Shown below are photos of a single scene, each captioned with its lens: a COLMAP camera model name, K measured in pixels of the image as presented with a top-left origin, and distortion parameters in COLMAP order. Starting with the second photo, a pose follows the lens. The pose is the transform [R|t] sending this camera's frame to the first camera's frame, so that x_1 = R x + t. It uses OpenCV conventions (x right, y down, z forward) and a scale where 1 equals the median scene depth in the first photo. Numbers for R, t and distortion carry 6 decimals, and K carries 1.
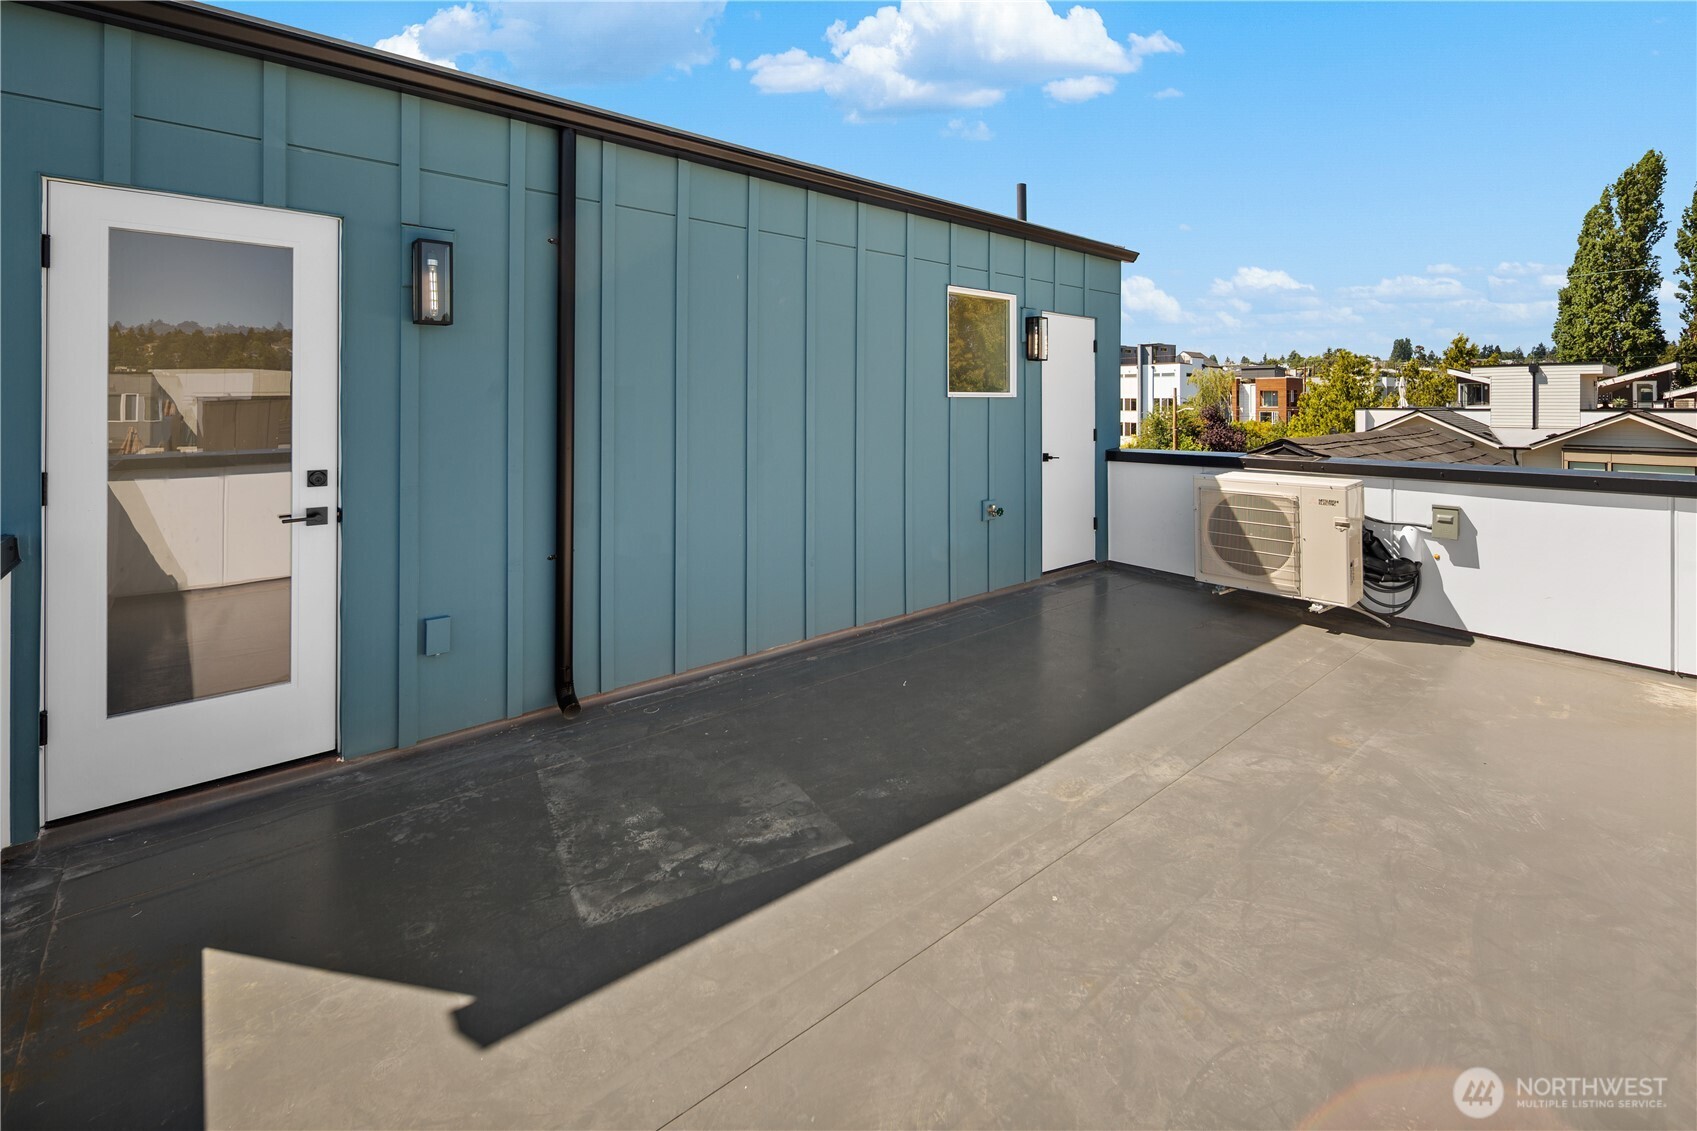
lens RADIAL K [[743.9, 0, 845.7], [0, 743.9, 499.7], [0, 0, 1]] dist [0.000505, 0.000296]
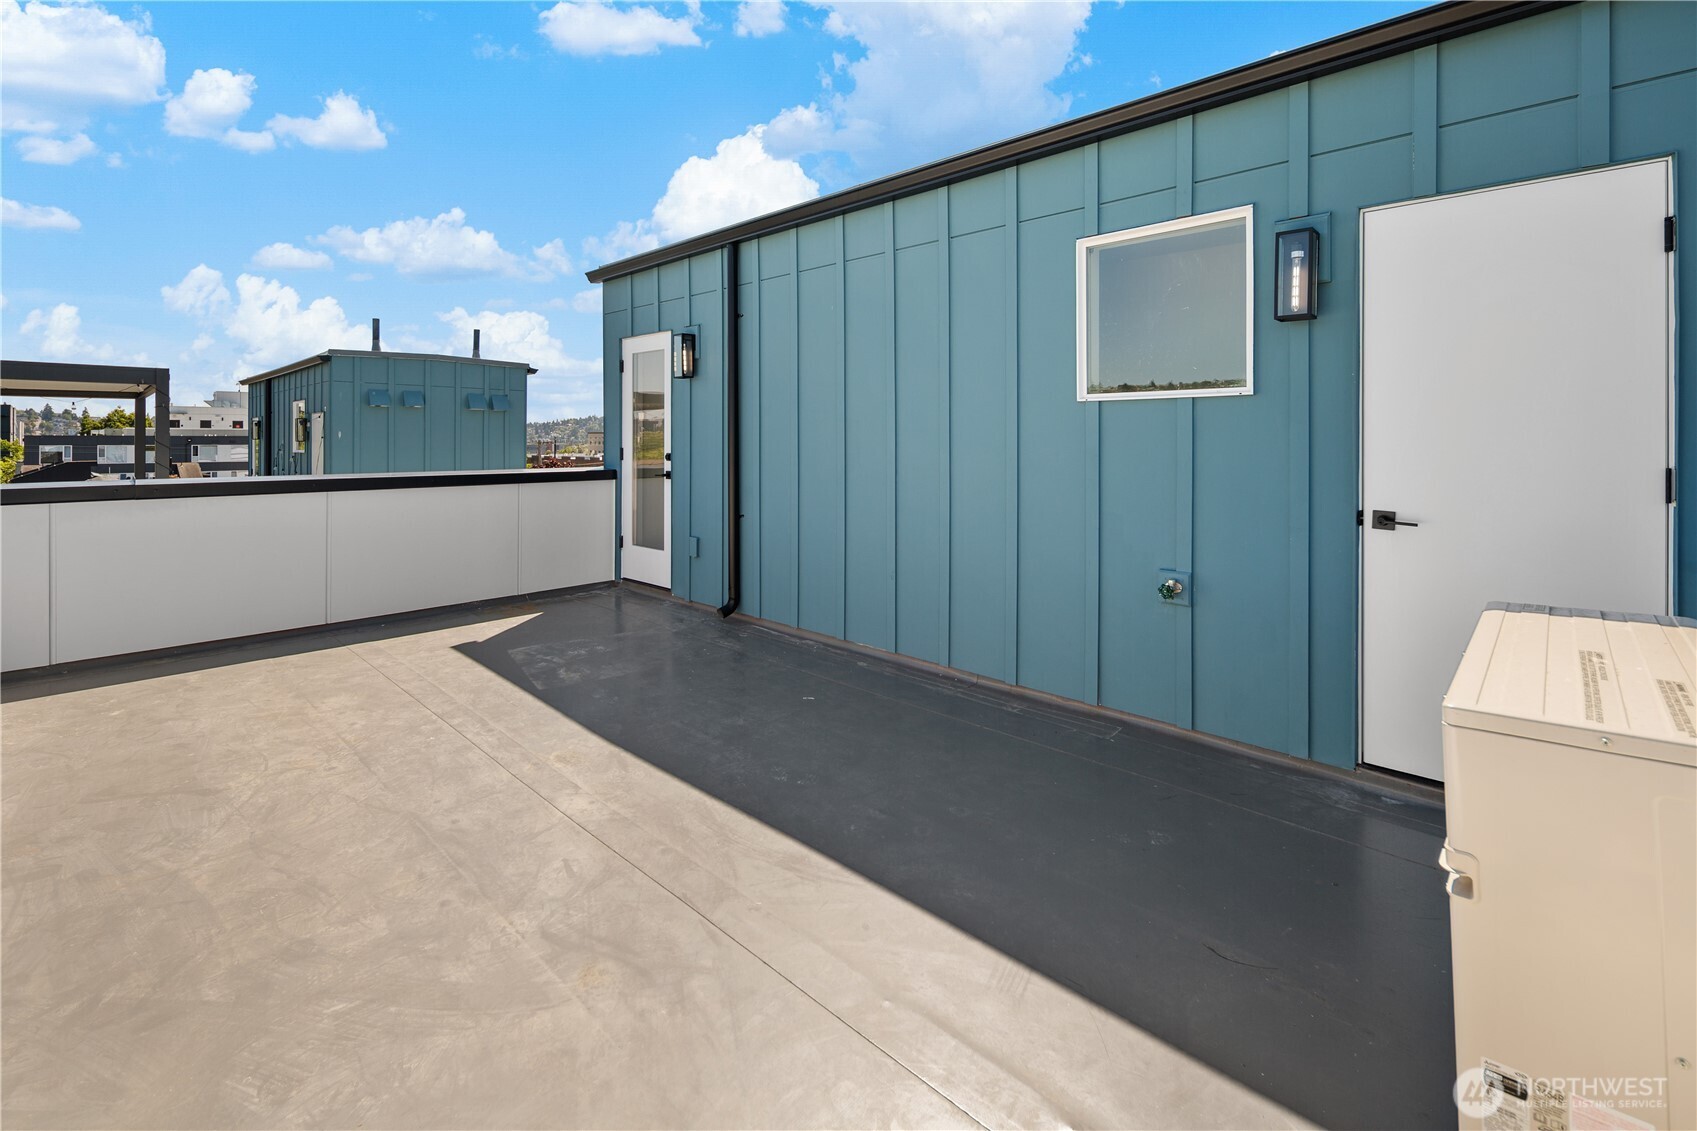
lens RADIAL K [[734.5, 0, 847.0], [0, 734.5, 523.5], [0, 0, 1]] dist [0.011396, -0.000314]
pose [[0.104420, 0.116630, -0.987671, 1.460973], [-0.128928, 0.986307, 0.102838, -0.125383], [0.986141, 0.116600, 0.118027, 1.306603]]
